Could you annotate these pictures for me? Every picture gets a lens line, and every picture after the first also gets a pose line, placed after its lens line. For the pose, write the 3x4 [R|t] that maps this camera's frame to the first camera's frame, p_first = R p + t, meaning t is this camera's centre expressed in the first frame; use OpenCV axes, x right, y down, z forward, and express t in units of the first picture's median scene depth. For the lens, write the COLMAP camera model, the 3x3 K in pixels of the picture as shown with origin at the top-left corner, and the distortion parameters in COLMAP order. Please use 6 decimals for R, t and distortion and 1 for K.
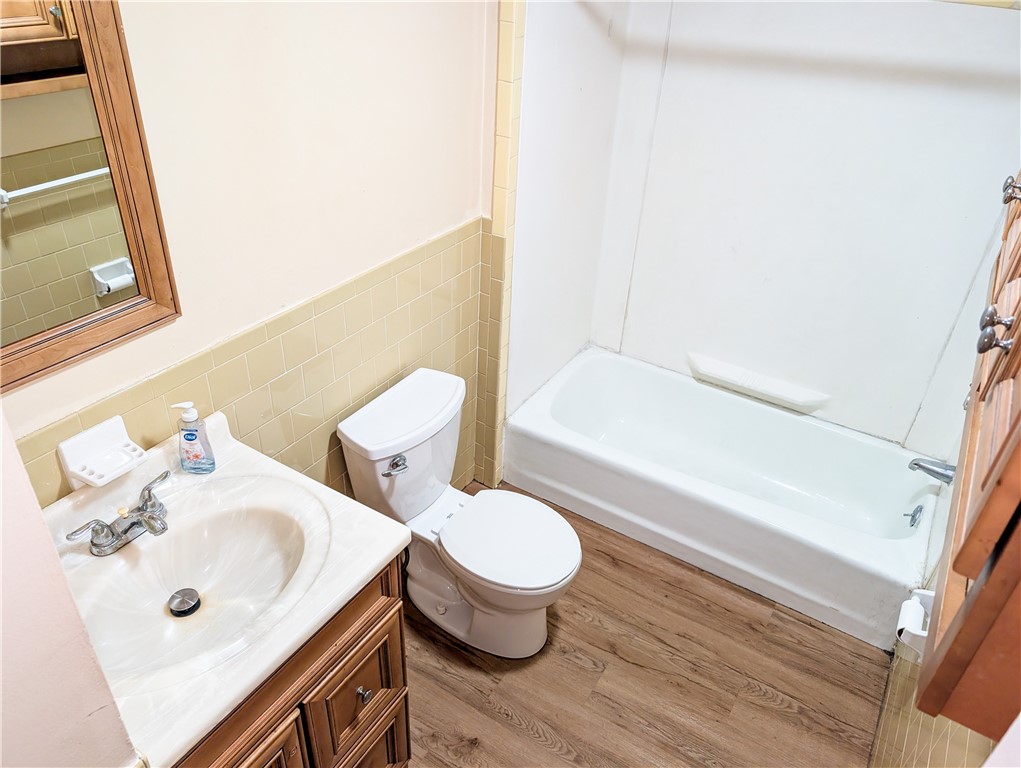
lens RADIAL K [[743.6, 0, 515.6], [0, 743.6, 381.1], [0, 0, 1]] dist [0.049944, -0.009741]
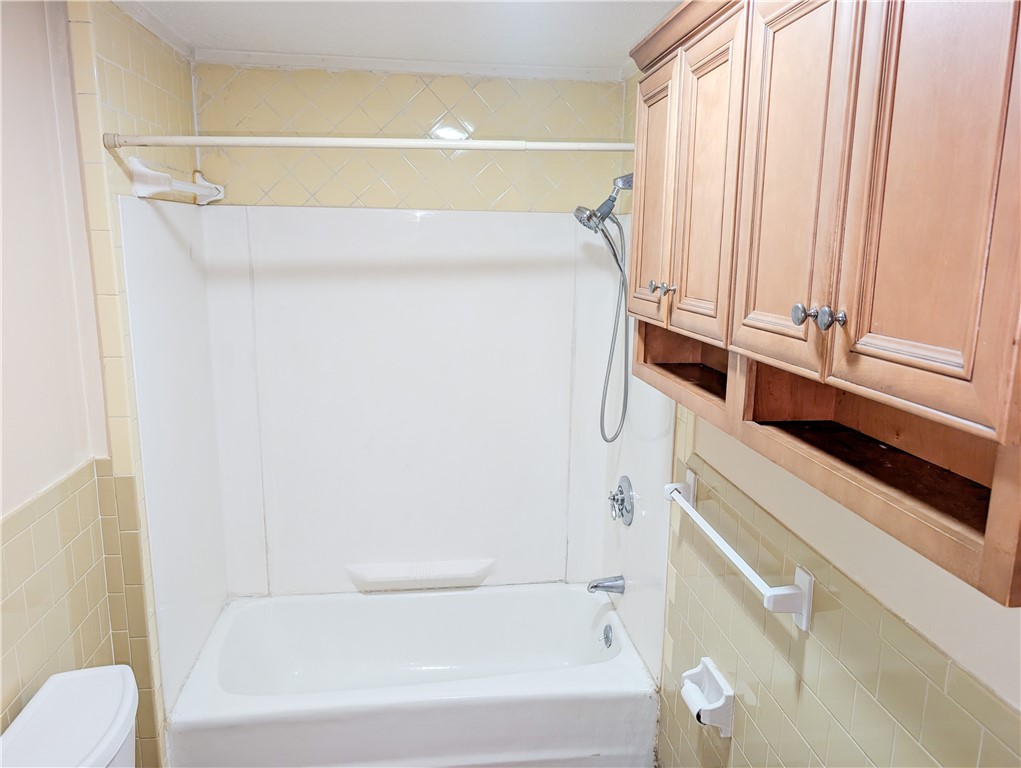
lens RADIAL K [[743.6, 0, 515.6], [0, 743.6, 381.1], [0, 0, 1]] dist [0.049944, -0.009741]
pose [[0.783347, -0.162275, 0.600029, -0.151830], [0.355841, 0.908562, -0.218840, 0.036934], [-0.509652, 0.384943, 0.769463, 0.114505]]
